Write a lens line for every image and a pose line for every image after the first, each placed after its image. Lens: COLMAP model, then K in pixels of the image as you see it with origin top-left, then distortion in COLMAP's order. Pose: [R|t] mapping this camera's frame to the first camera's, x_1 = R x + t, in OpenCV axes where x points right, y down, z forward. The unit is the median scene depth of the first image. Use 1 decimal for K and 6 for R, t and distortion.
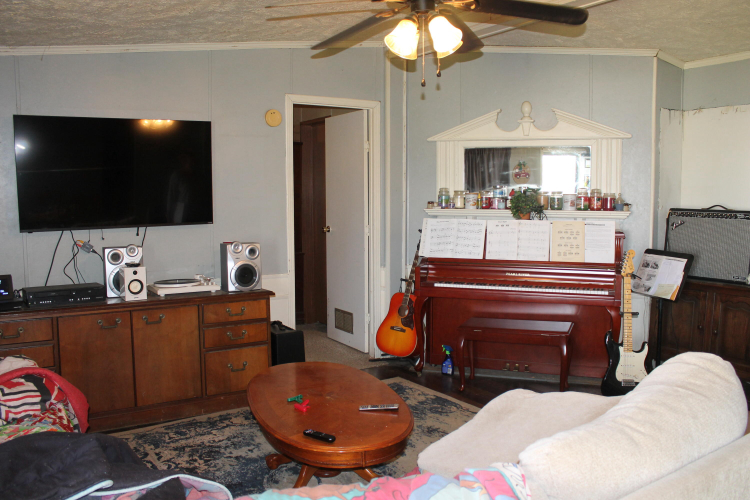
lens RADIAL K [[642.9, 0, 385.1], [0, 642.9, 247.8], [0, 0, 1]] dist [-0.160452, 0.150749]
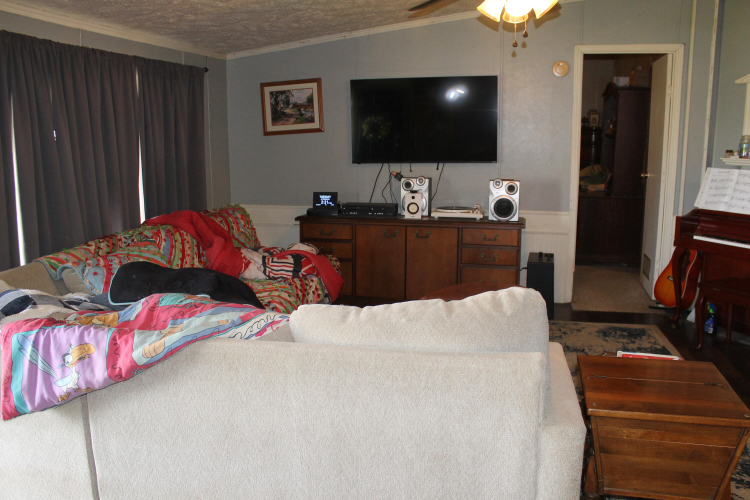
lens RADIAL K [[642.9, 0, 385.1], [0, 642.9, 247.8], [0, 0, 1]] dist [-0.160452, 0.150749]
pose [[0.699917, 0.125784, -0.703061, 0.454097], [-0.060276, 0.991261, 0.117340, -0.008786], [0.711677, -0.039751, 0.701382, 0.016452]]
